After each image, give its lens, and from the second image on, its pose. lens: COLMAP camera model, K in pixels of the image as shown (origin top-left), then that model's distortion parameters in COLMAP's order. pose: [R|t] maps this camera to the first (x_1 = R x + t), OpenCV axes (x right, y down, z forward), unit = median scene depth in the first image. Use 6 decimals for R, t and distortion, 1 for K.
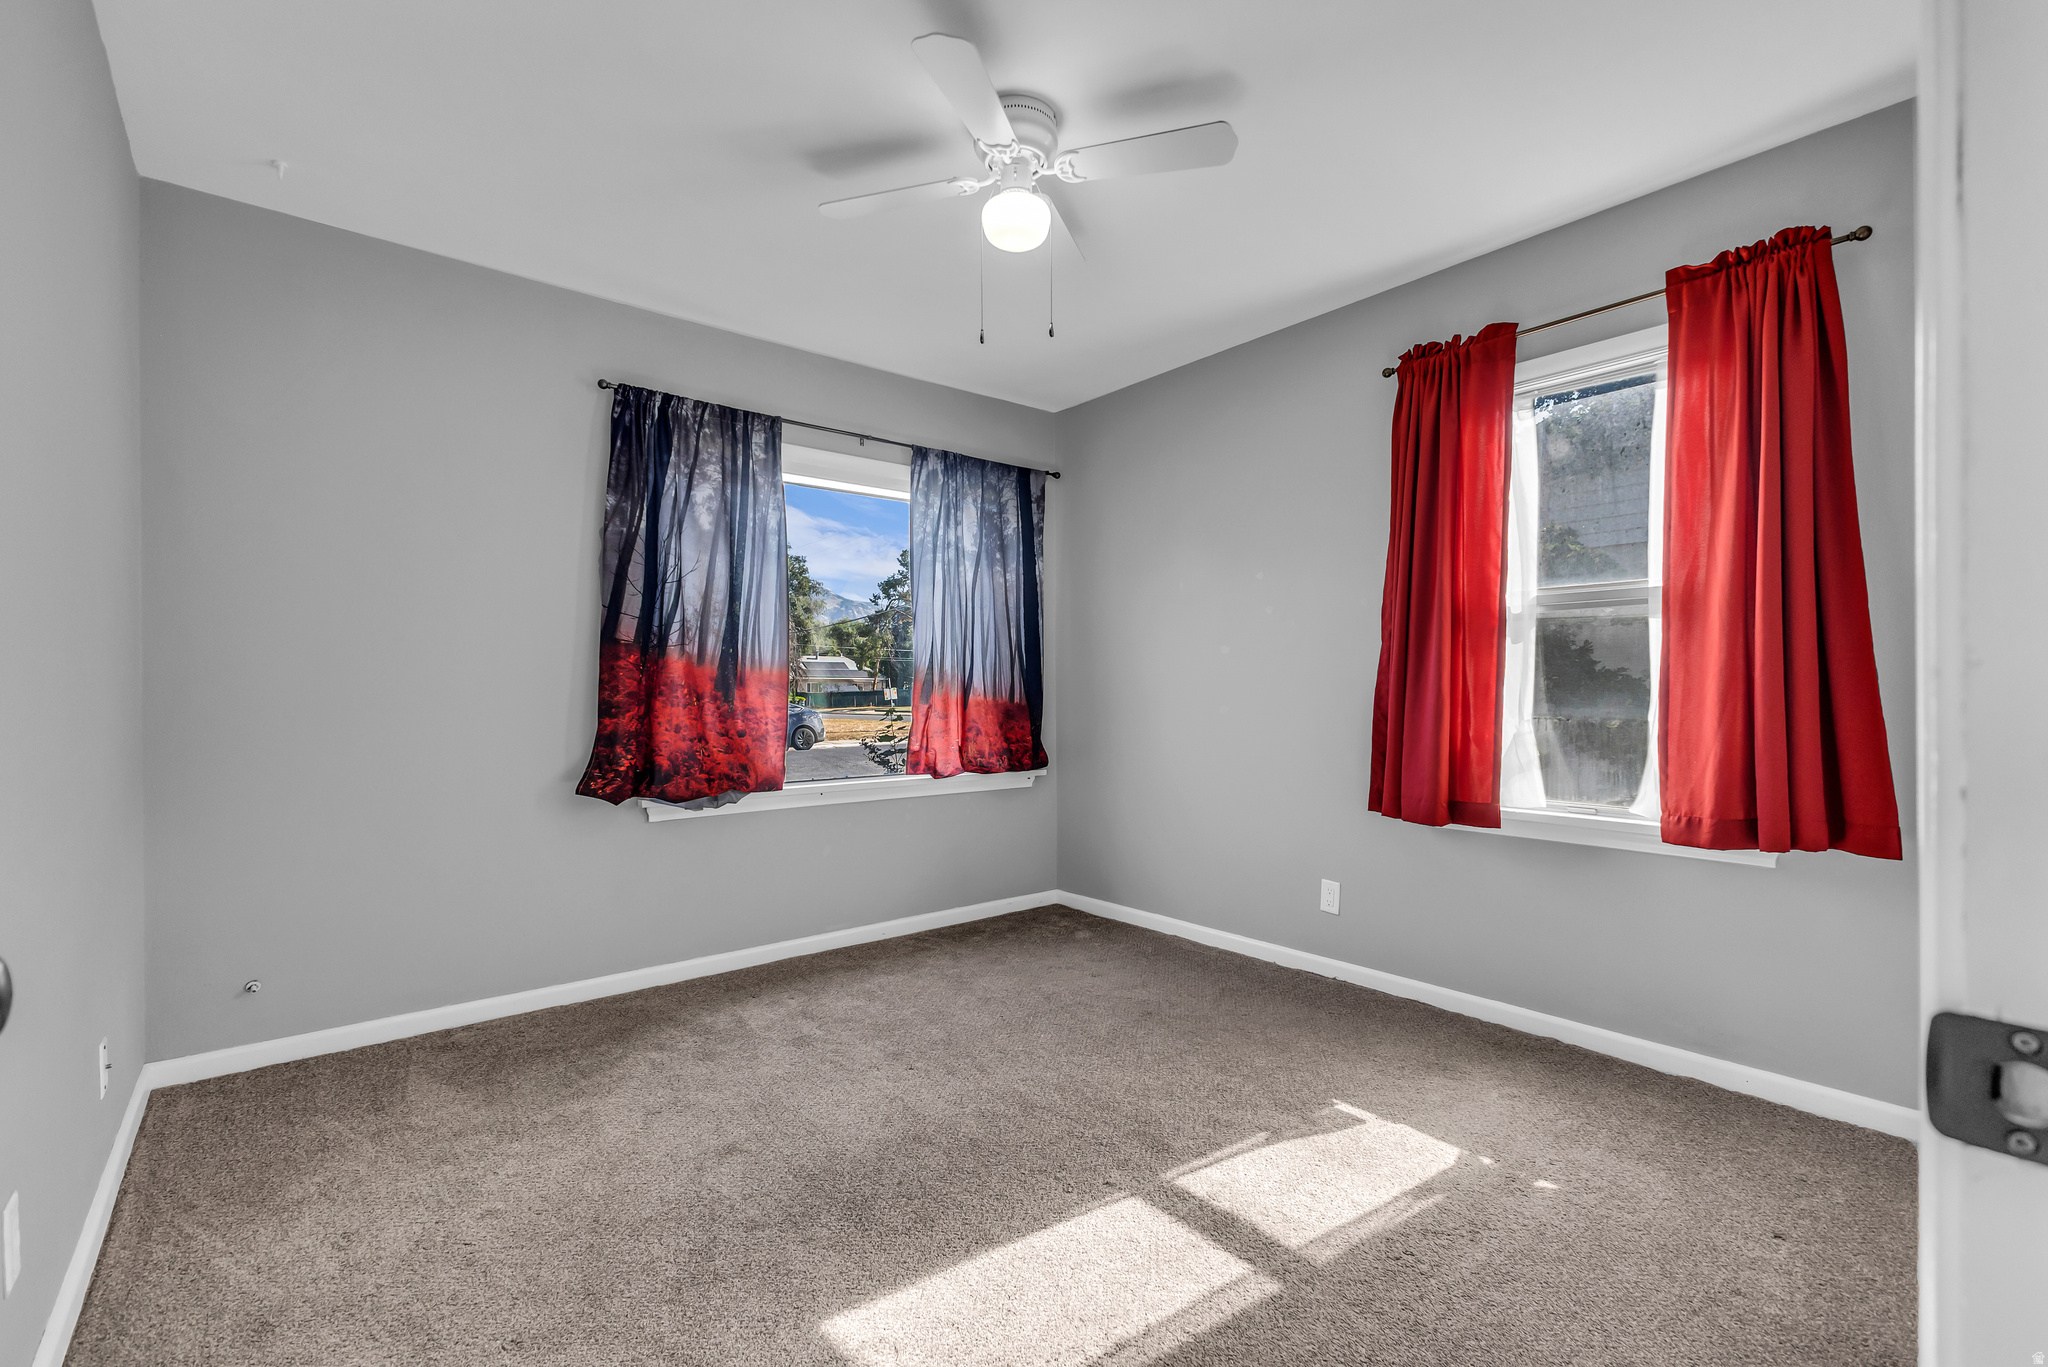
lens RADIAL K [[891.2, 0, 1021.0], [0, 891.2, 698.2], [0, 0, 1]] dist [0.003958, 0.000347]
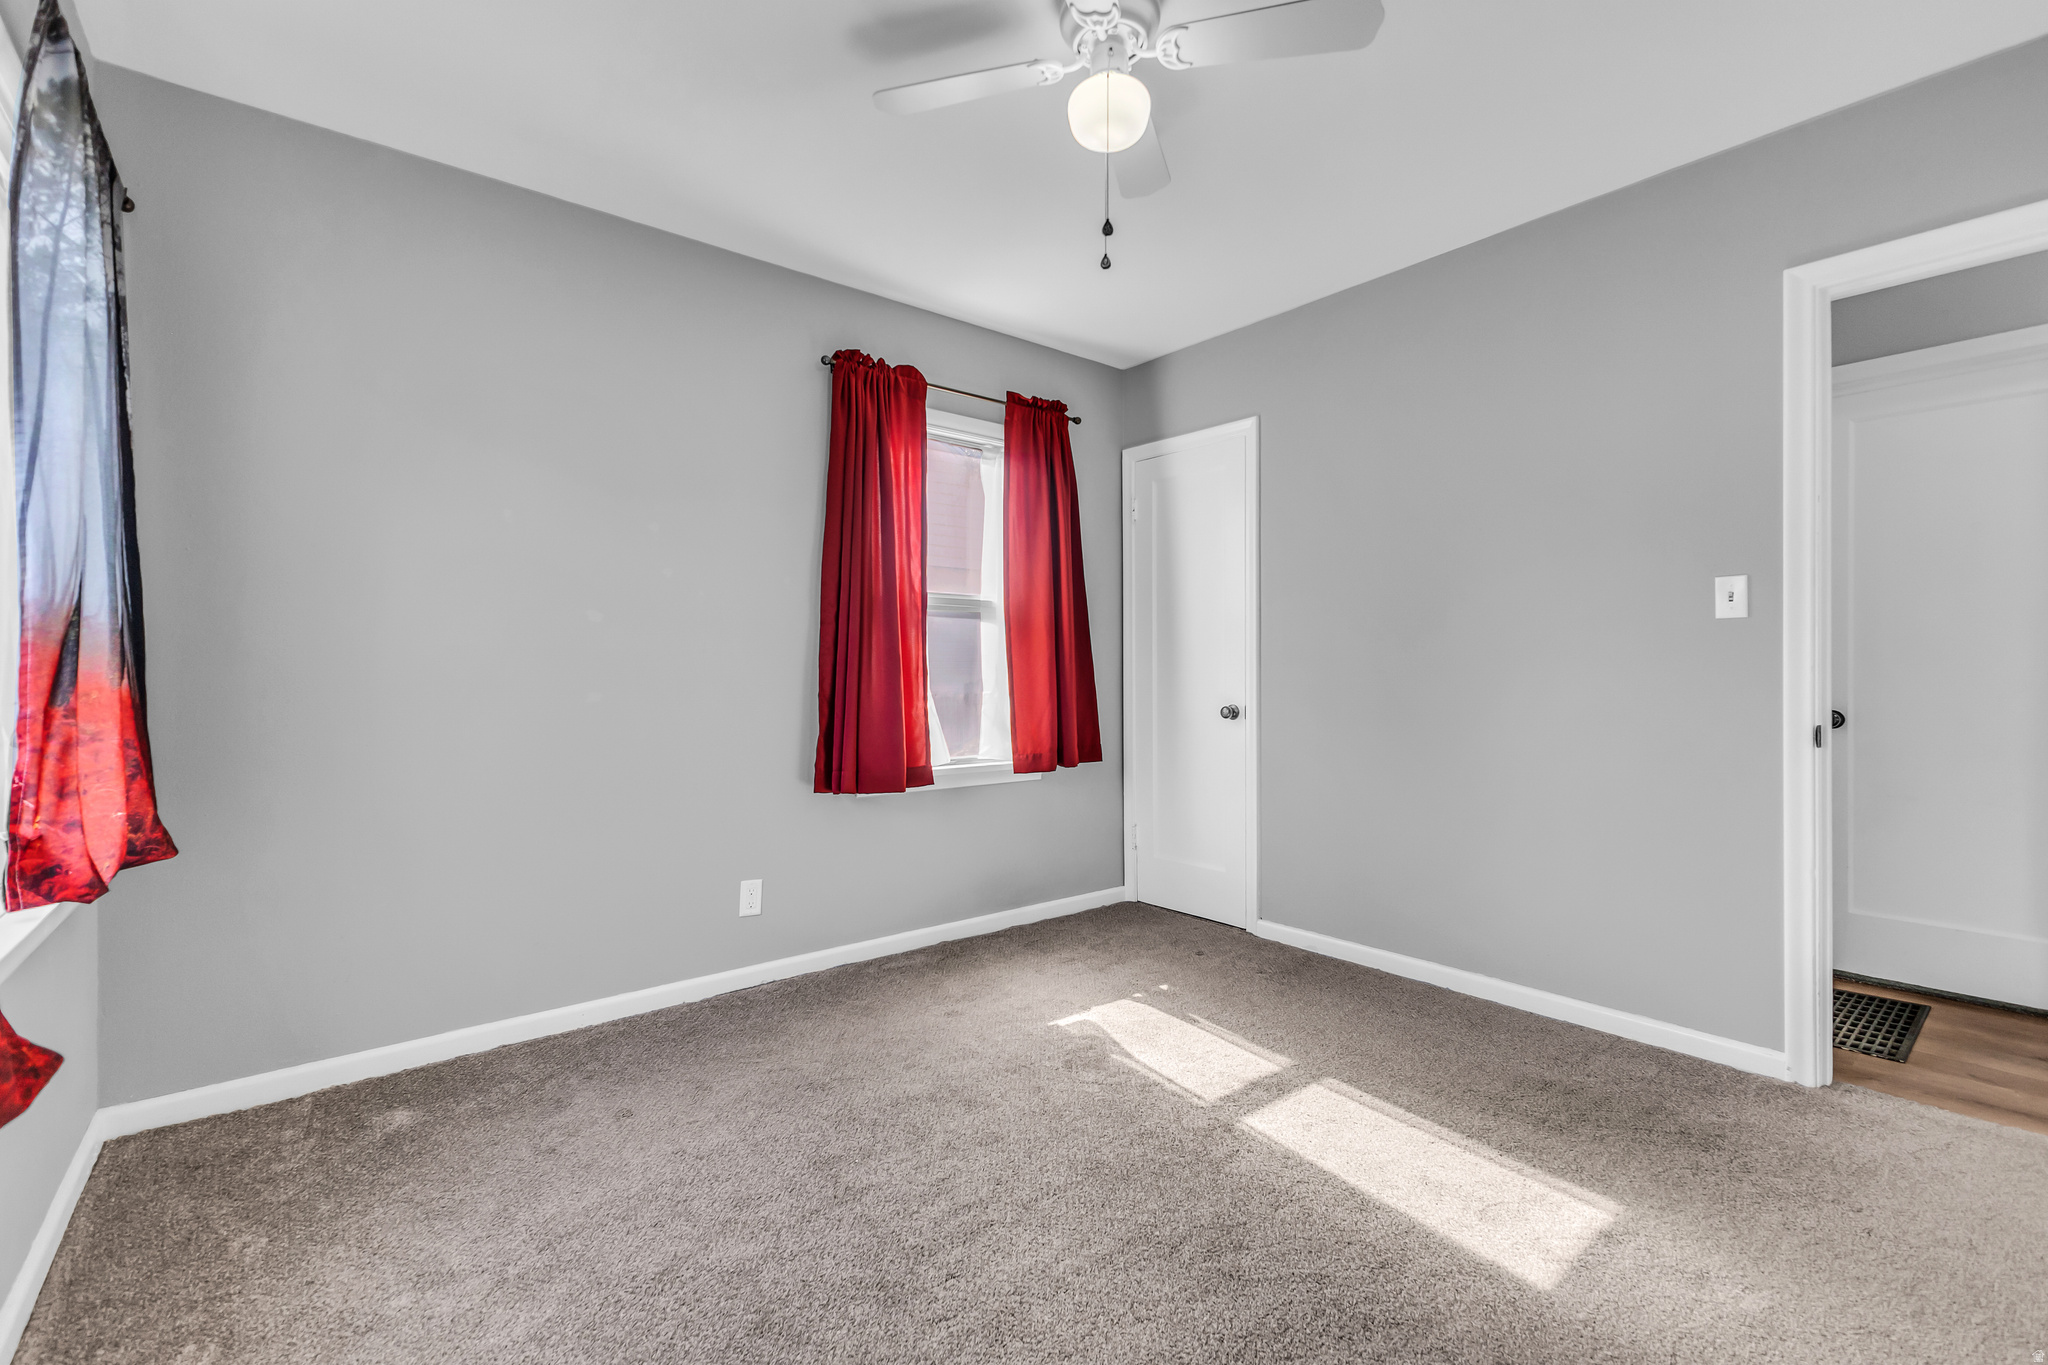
lens RADIAL K [[891.2, 0, 1018.7], [0, 891.2, 678.7], [0, 0, 1]] dist [0.003958, 0.000347]
pose [[0.008518, -0.004808, 0.999952, -0.749774], [0.010077, 0.999938, 0.004722, -0.004440], [-0.999913, 0.010036, 0.008566, 0.952828]]
